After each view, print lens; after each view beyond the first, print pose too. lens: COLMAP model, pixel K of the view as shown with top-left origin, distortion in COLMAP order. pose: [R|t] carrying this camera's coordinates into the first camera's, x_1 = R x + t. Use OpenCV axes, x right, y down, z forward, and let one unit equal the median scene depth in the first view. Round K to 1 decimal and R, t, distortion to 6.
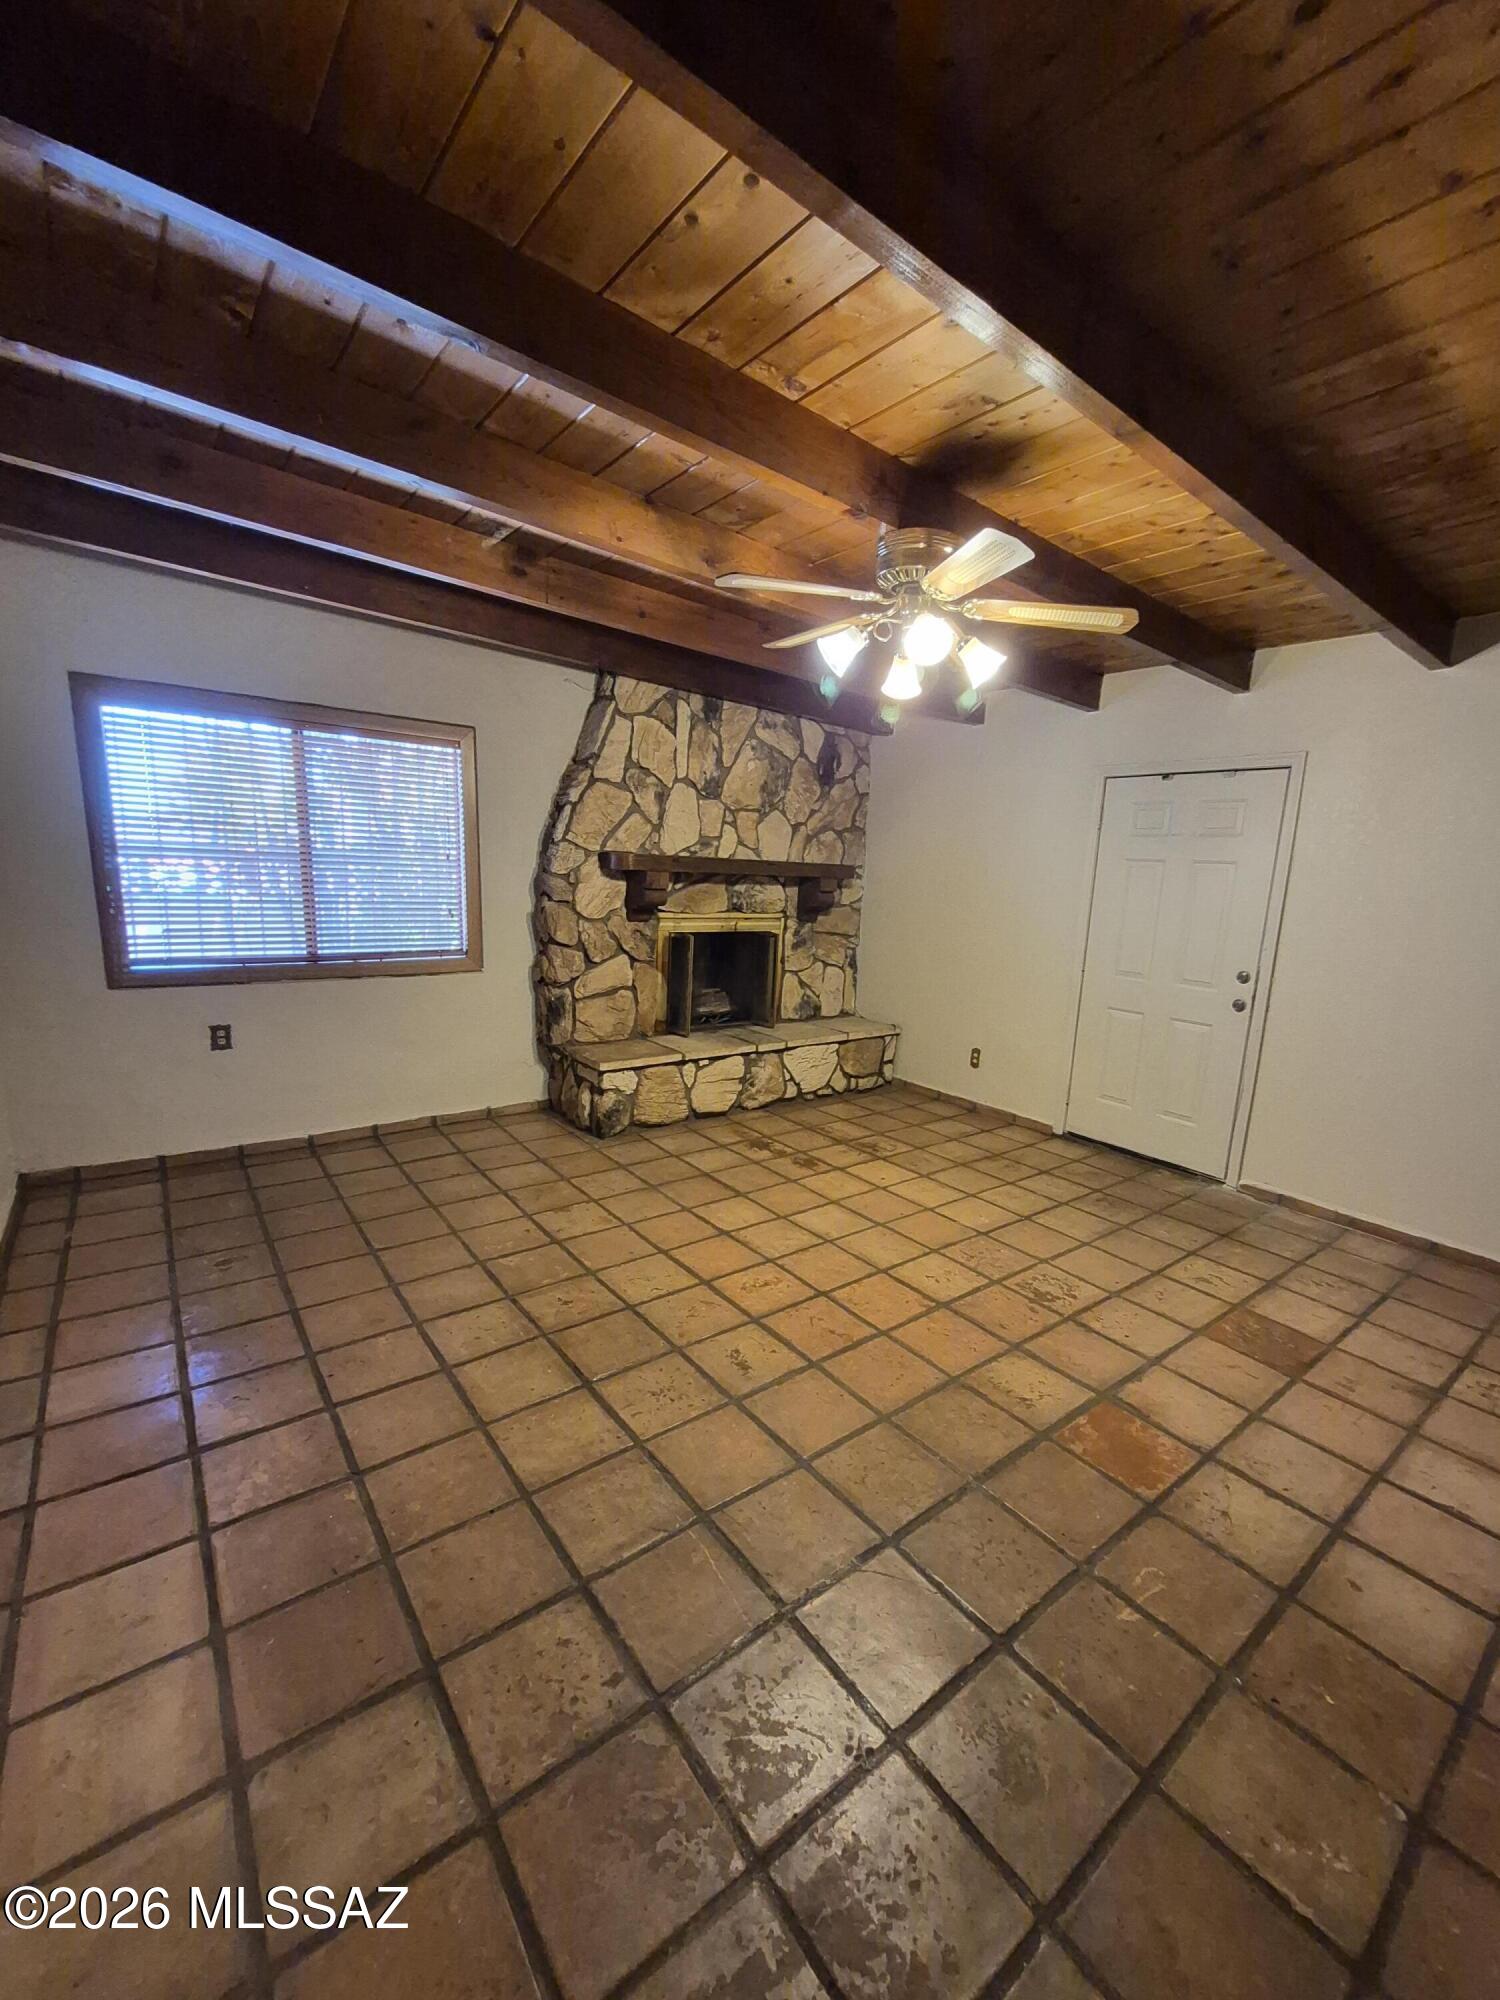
lens RADIAL K [[816.4, 0, 771.6], [0, 816.4, 1011.7], [0, 0, 1]] dist [-0.002284, -0.000391]
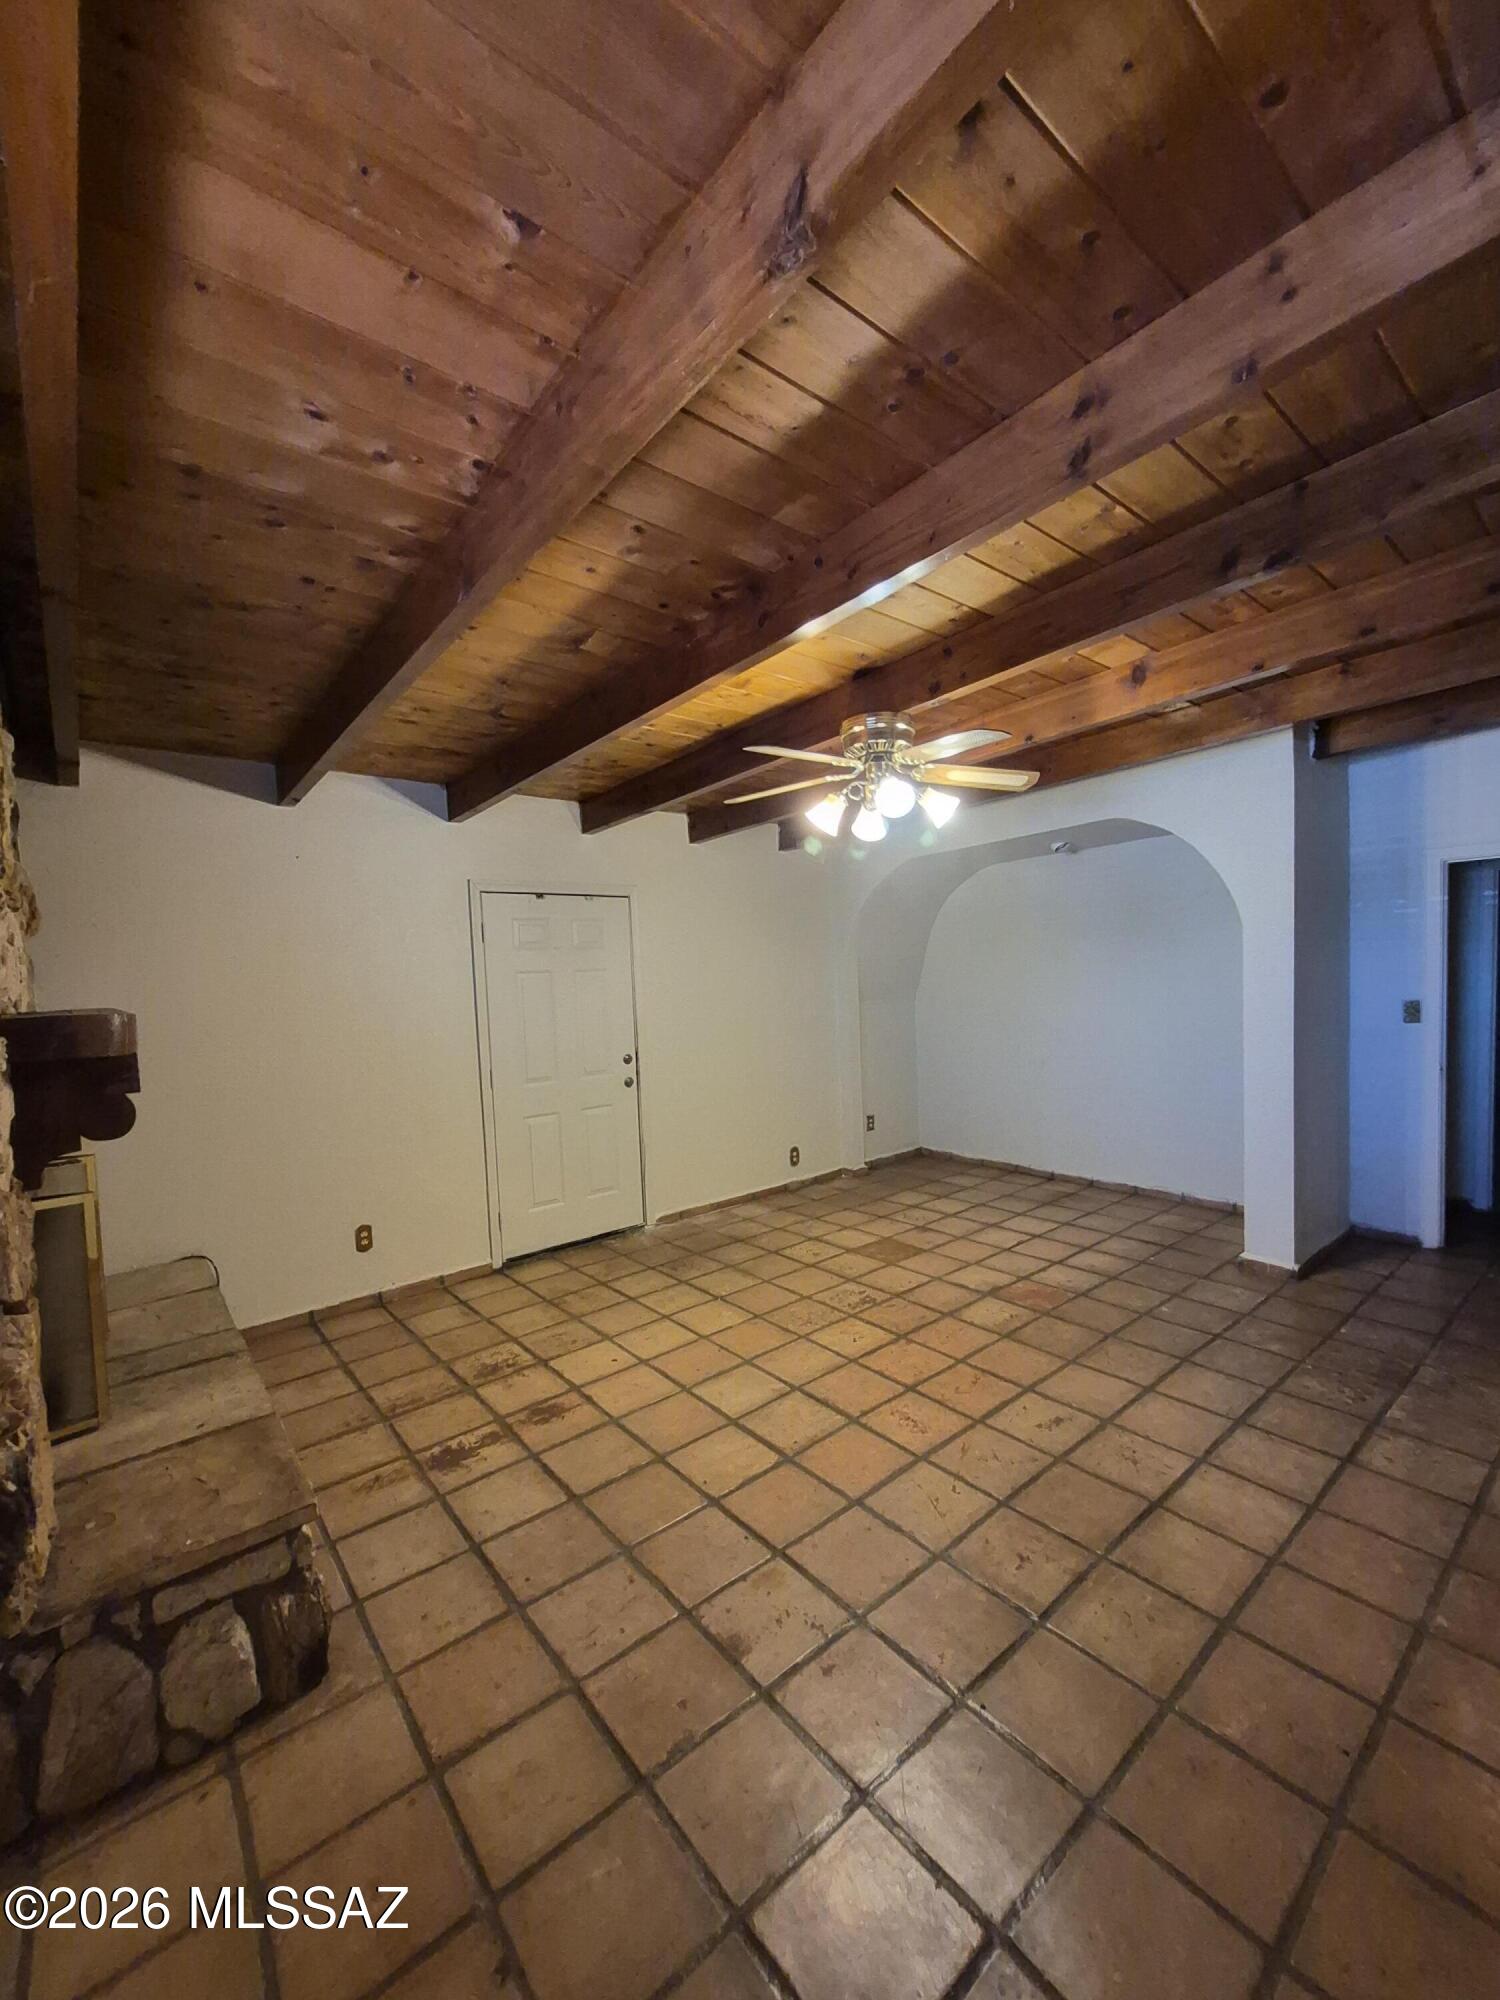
lens RADIAL K [[816.4, 0, 771.6], [0, 816.4, 1011.7], [0, 0, 1]] dist [-0.002284, -0.000391]
pose [[-0.034914, -0.092747, 0.995077, -0.759907], [0.213276, 0.972056, 0.098084, -0.215288], [-0.976368, 0.215651, -0.014158, 0.893288]]
